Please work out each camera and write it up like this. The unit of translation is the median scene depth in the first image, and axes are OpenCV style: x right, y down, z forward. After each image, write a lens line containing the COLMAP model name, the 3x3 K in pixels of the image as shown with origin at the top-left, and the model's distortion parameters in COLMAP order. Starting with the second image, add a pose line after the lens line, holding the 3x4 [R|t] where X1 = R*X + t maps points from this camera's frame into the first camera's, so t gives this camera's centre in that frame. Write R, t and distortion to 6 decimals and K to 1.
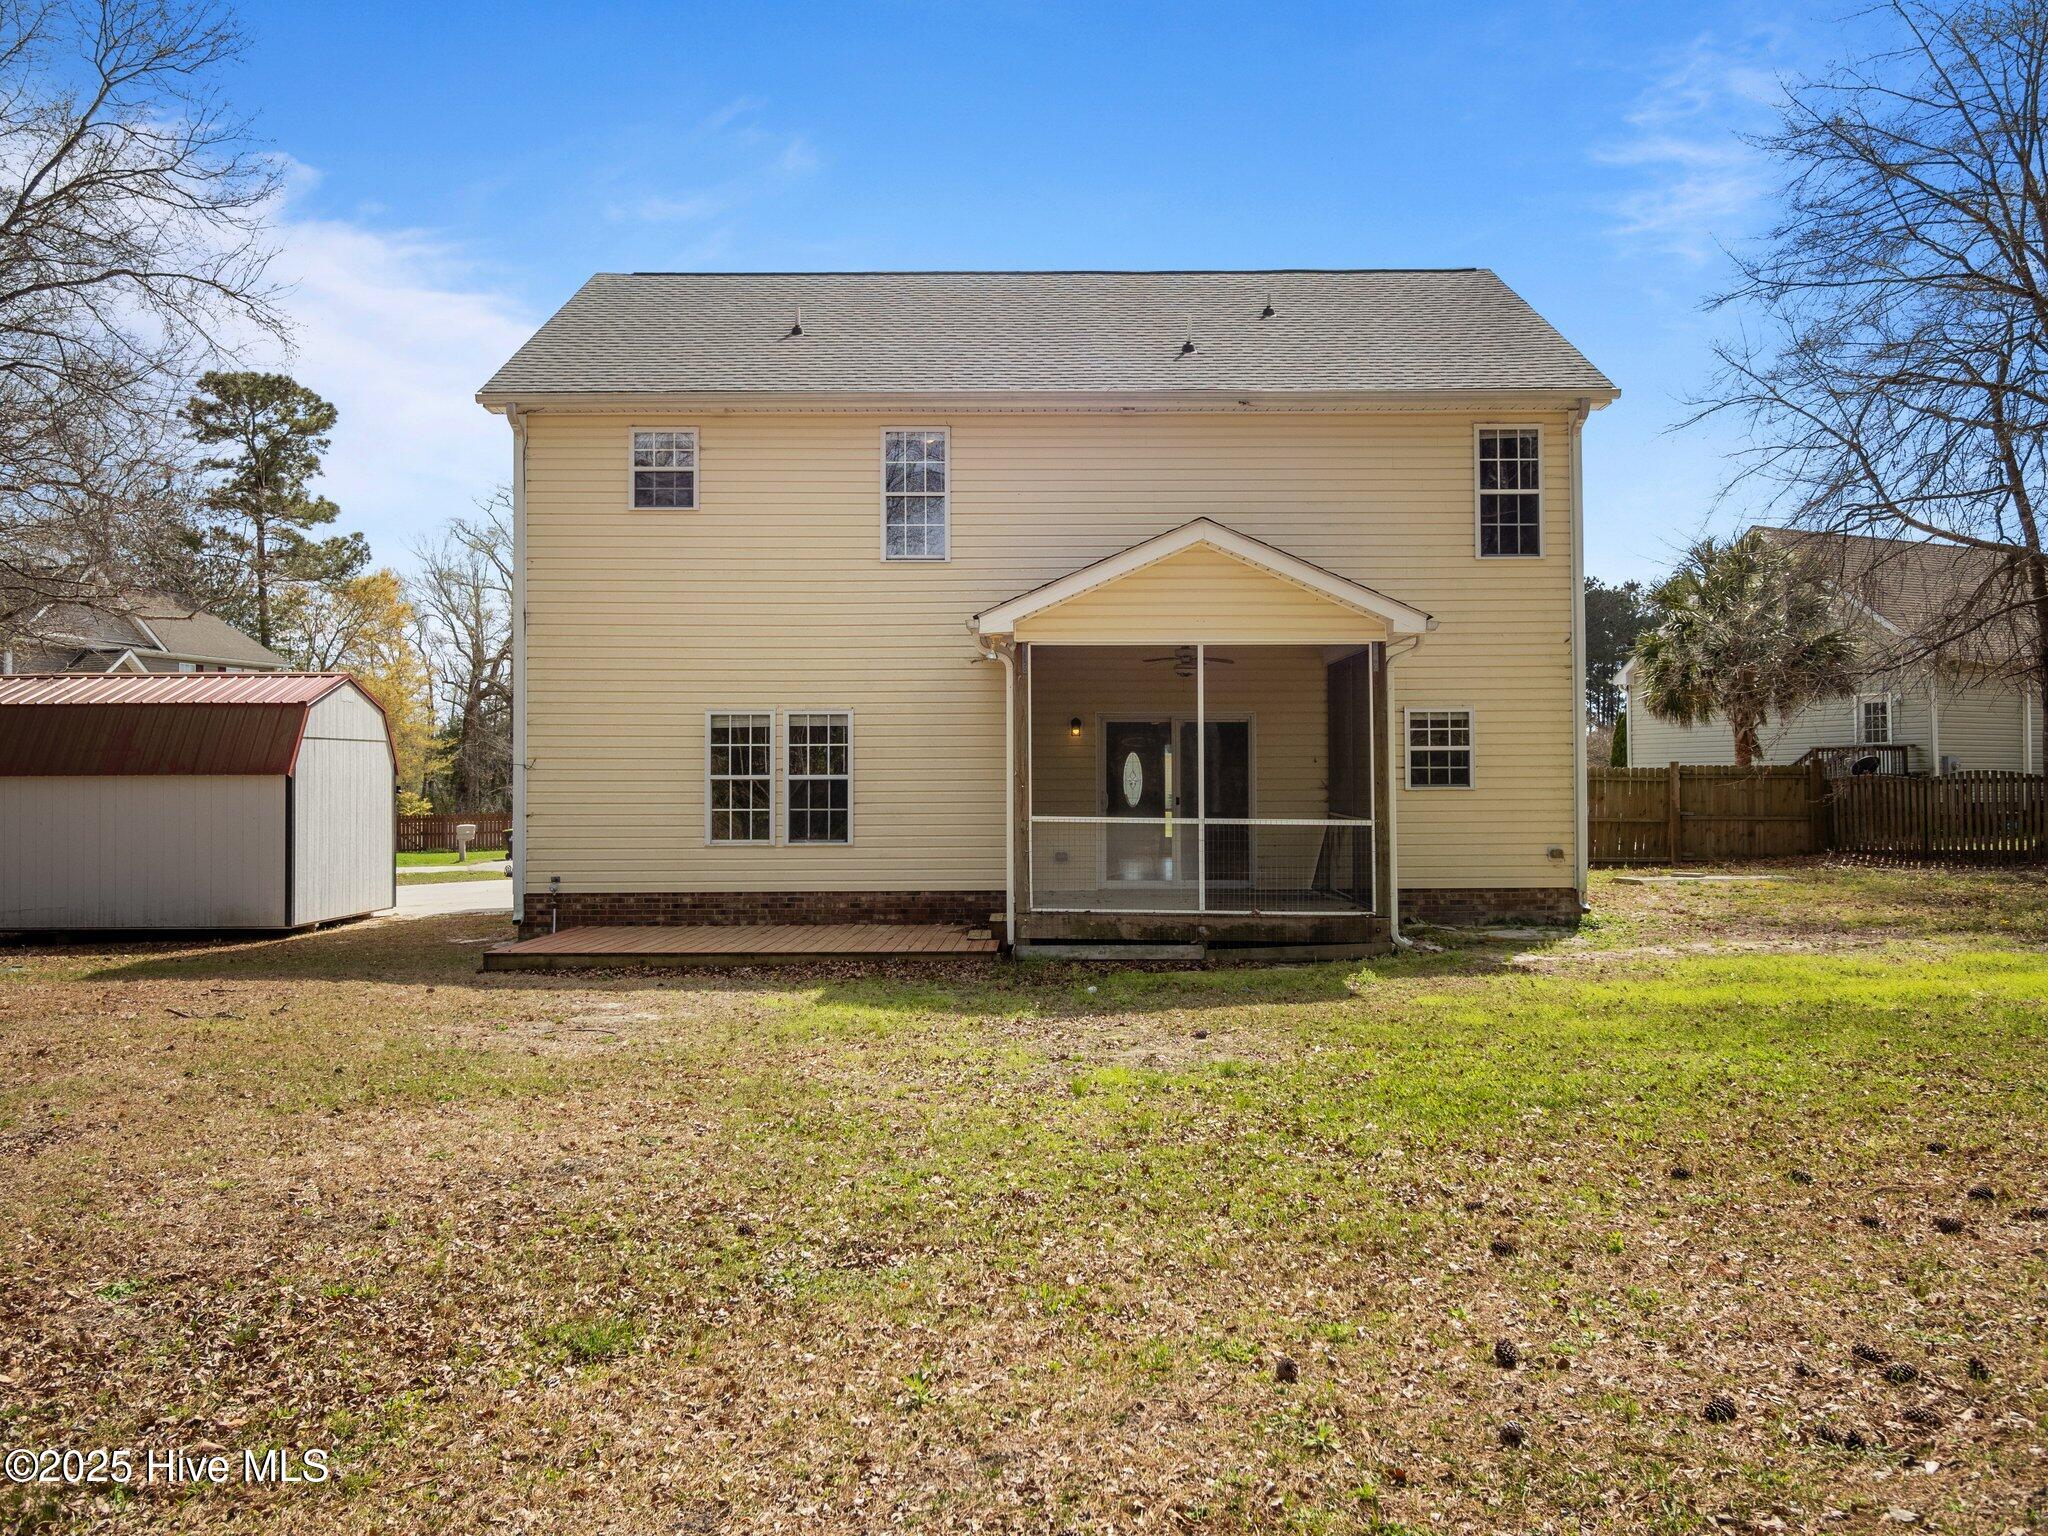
lens RADIAL K [[1637.0, 0, 1023.9], [0, 1637.0, 768.0], [0, 0, 1]] dist [0.016925, 0.007770]
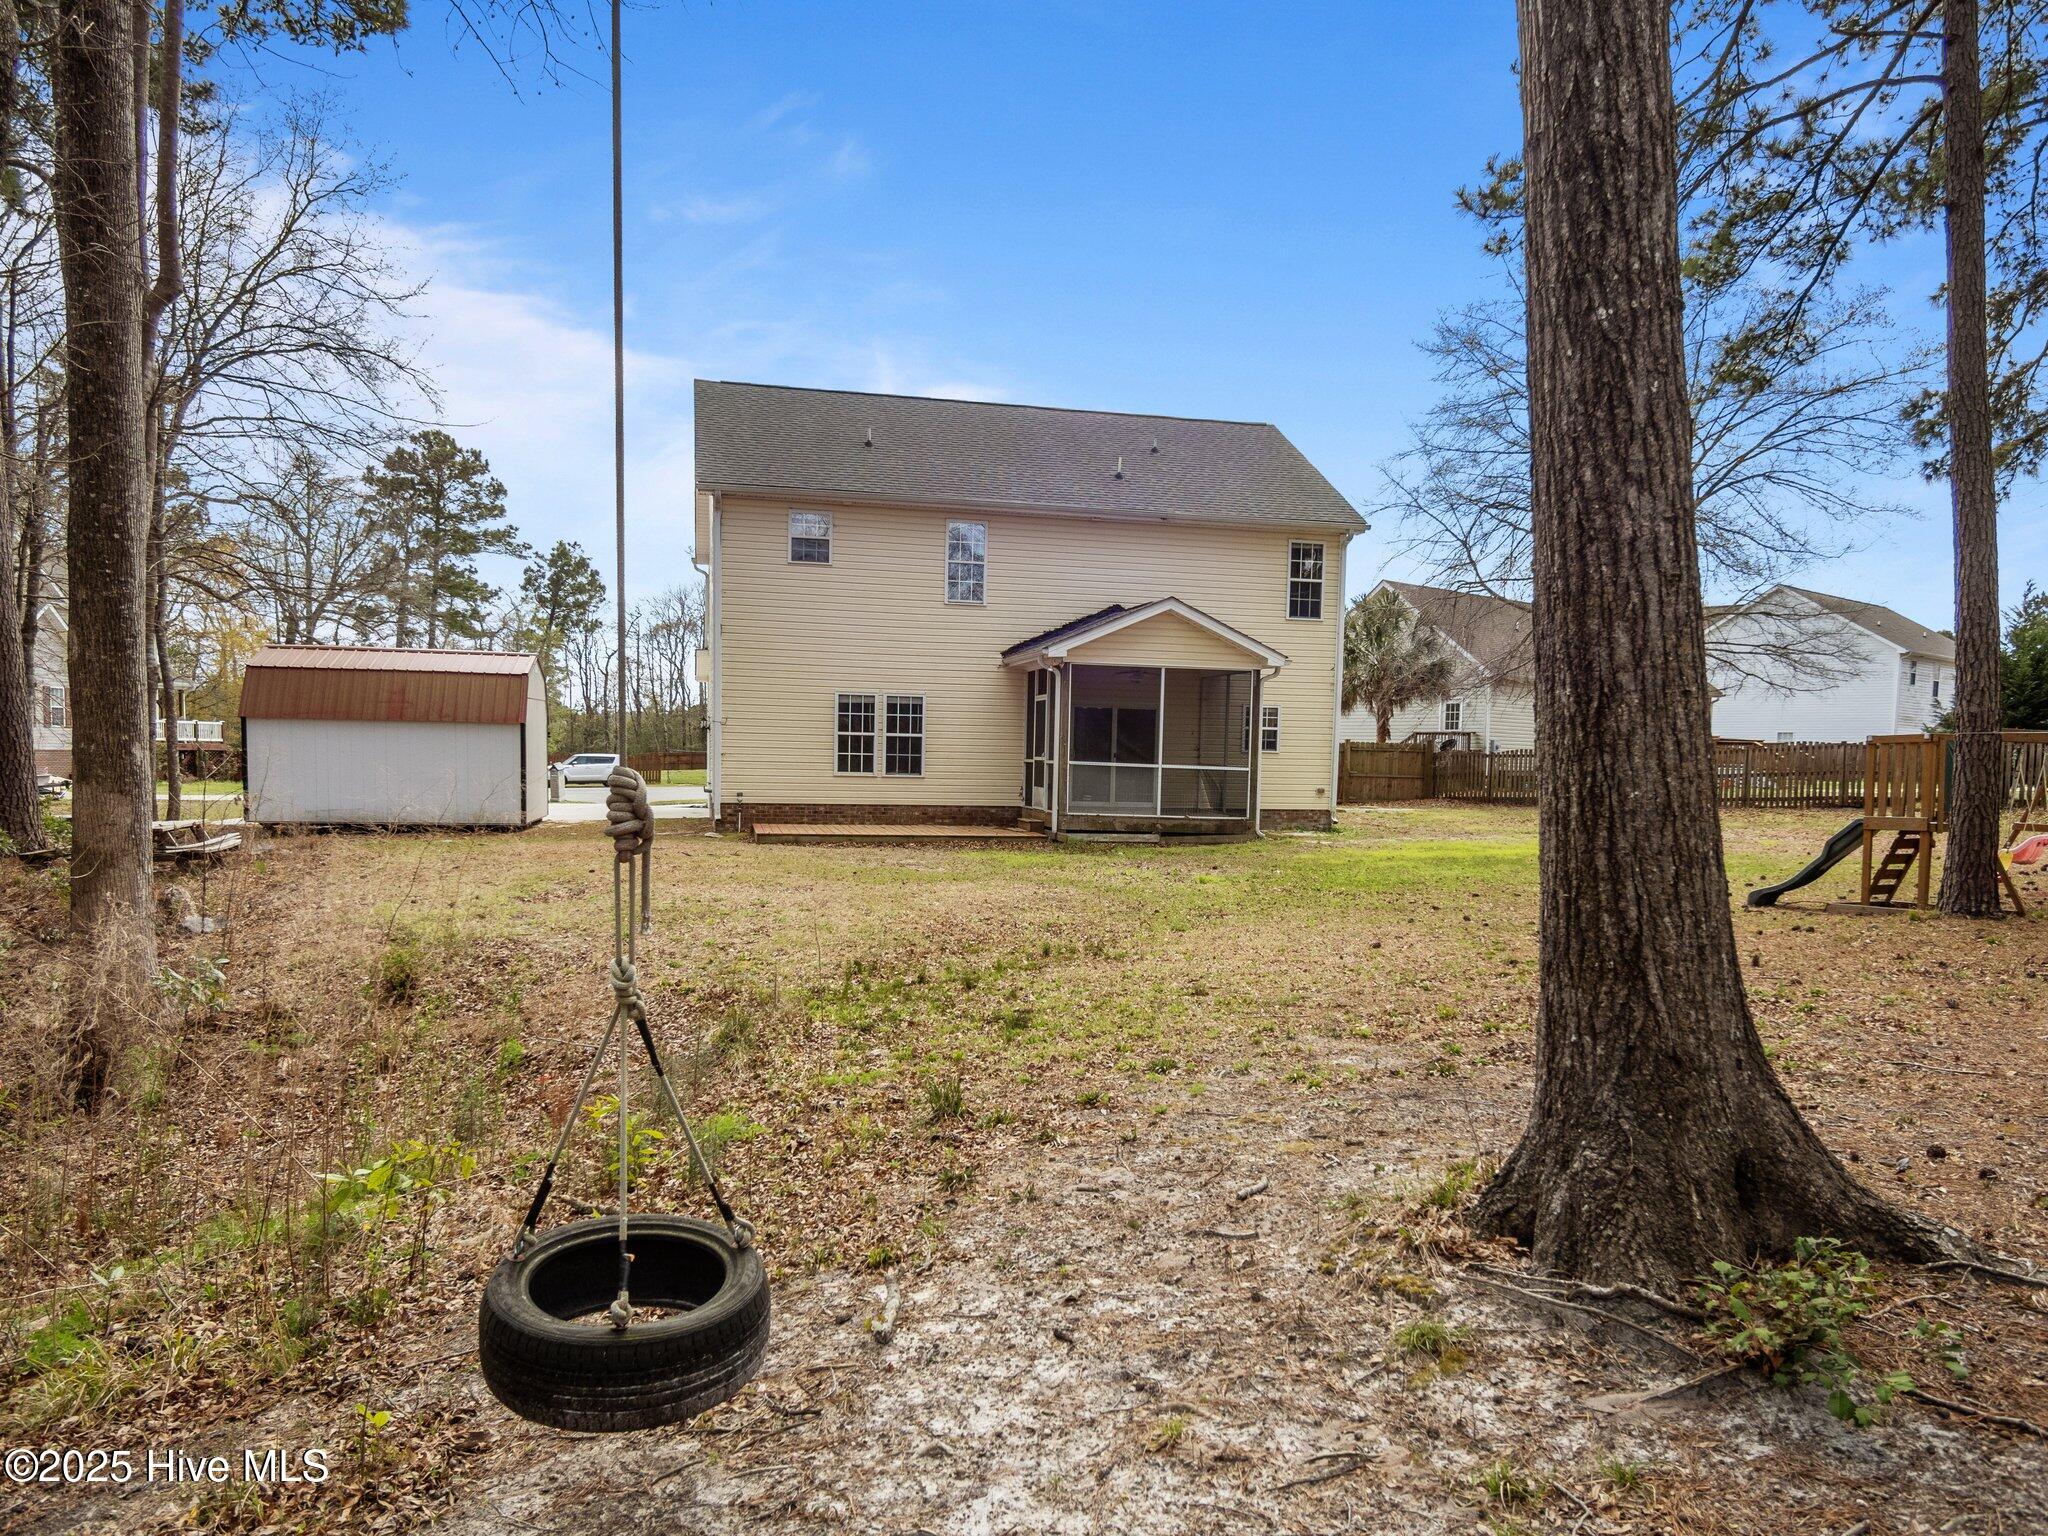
lens RADIAL K [[1437.3, 0, 1023.8], [0, 1437.3, 873.7], [0, 0, 1]] dist [0.007372, -0.002310]
pose [[0.974968, 0.006986, 0.222235, -0.326940], [-0.028689, 0.995104, 0.094581, 0.004377], [-0.220486, -0.098589, 0.970395, -0.432736]]
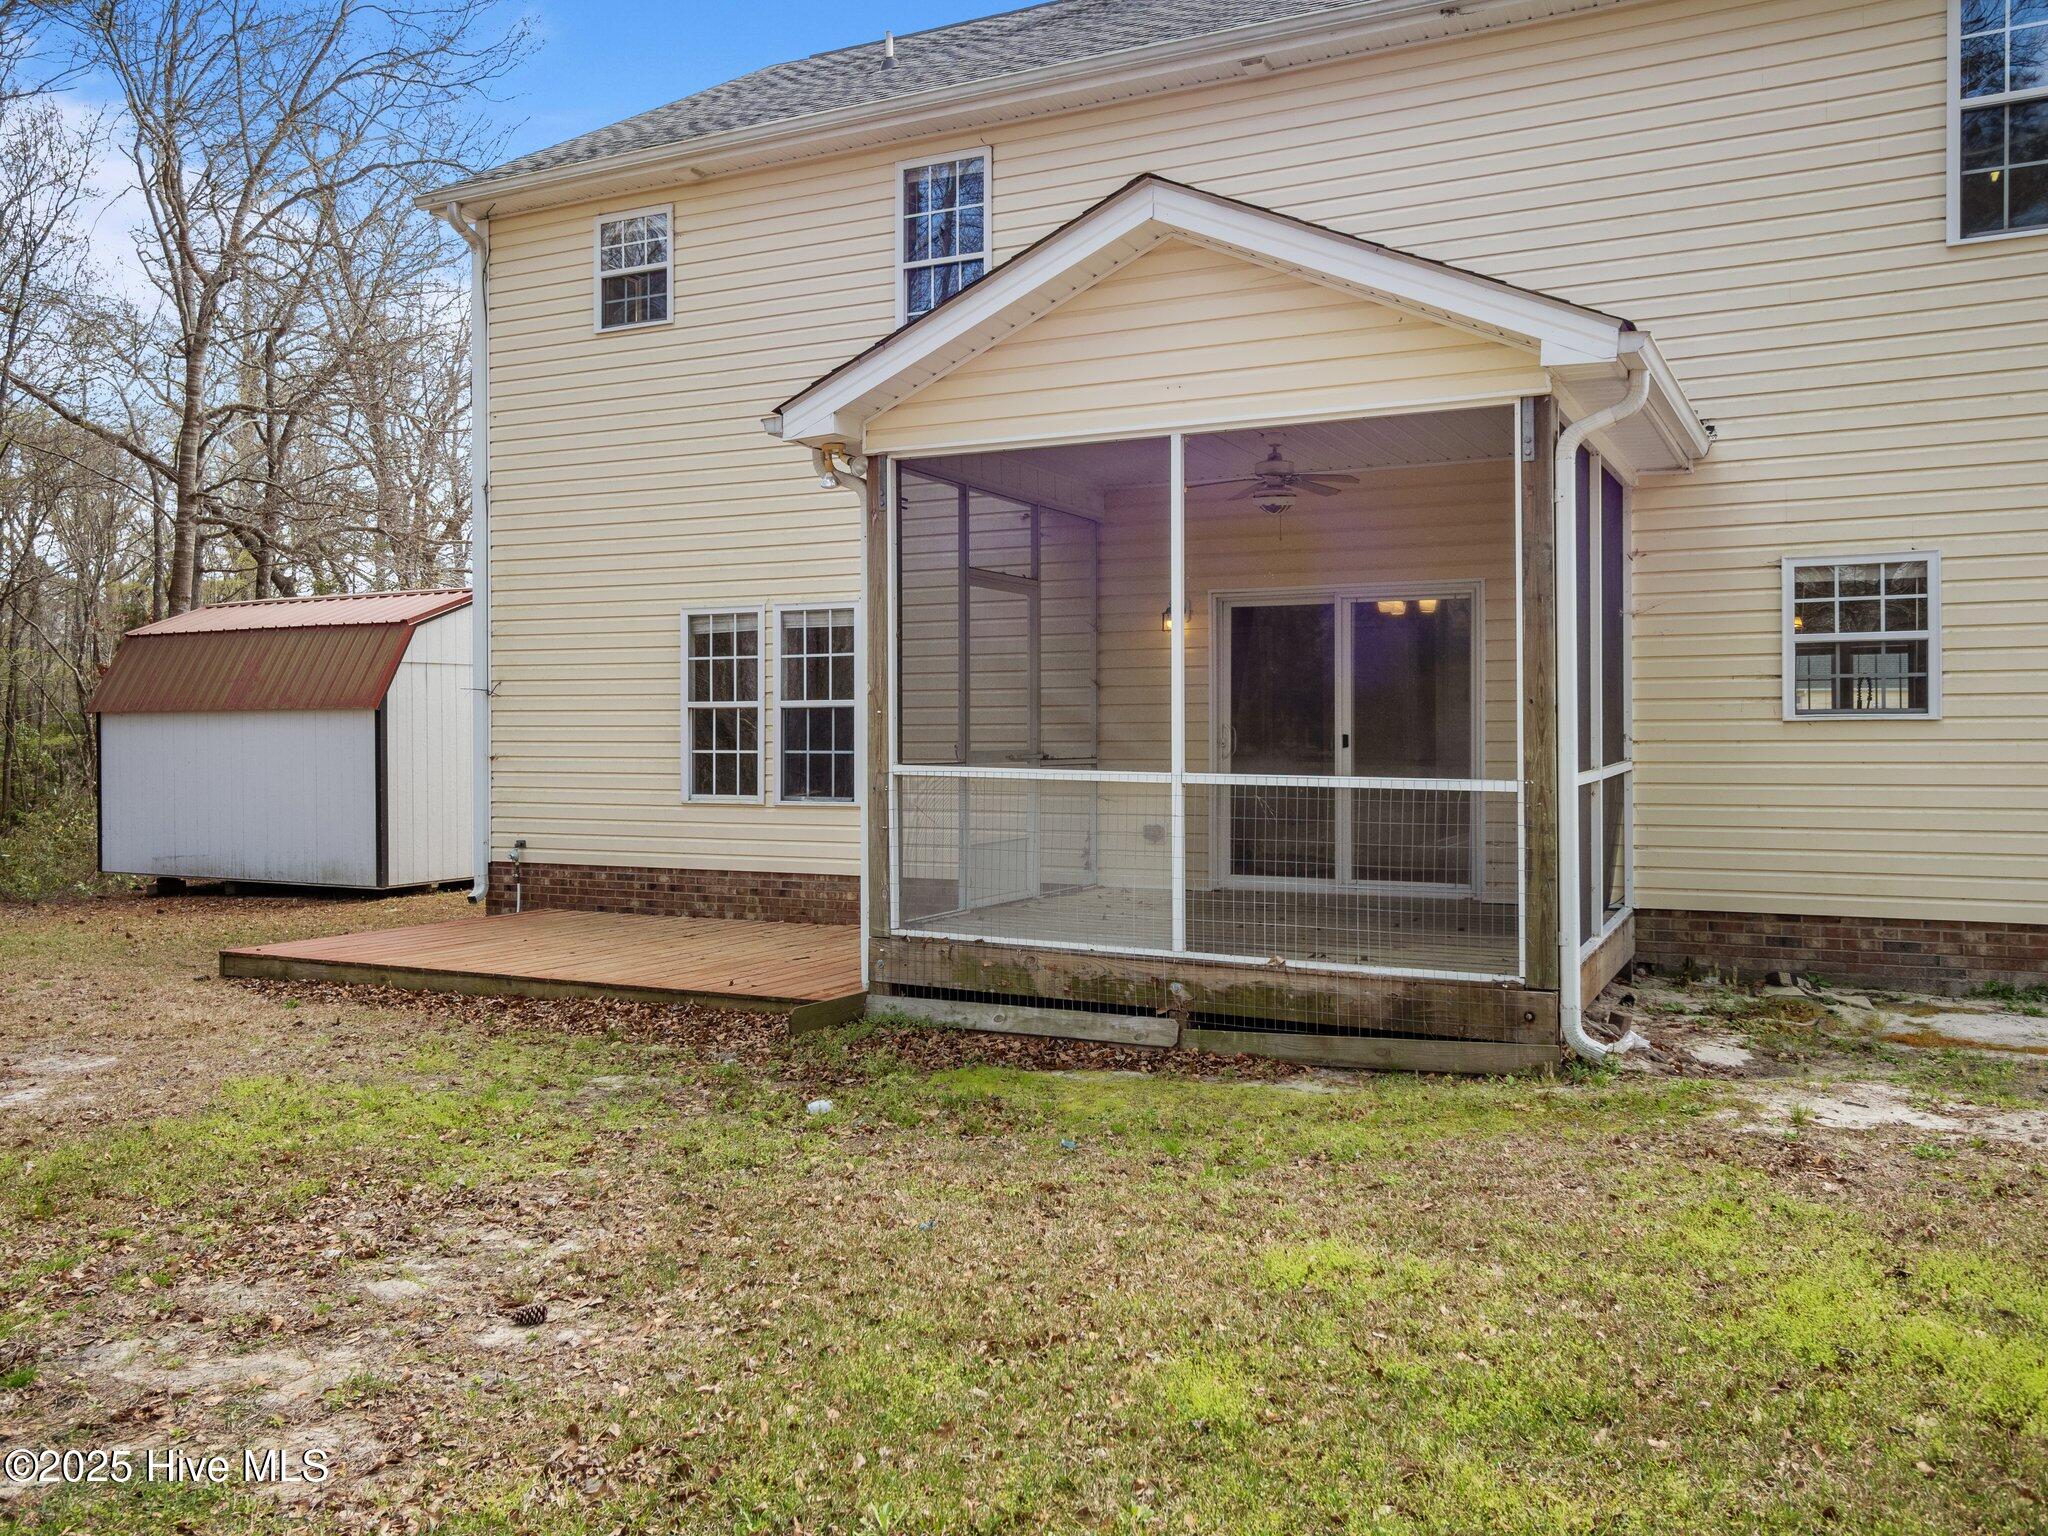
lens RADIAL K [[1637.0, 0, 1024.5], [0, 1637.0, 734.6], [0, 0, 1]] dist [0.016925, 0.007770]
pose [[0.898122, 0.001555, -0.439743, 0.244640], [0.004131, 0.999920, 0.011974, 0.010636], [0.439727, -0.012571, 0.898044, 0.435904]]
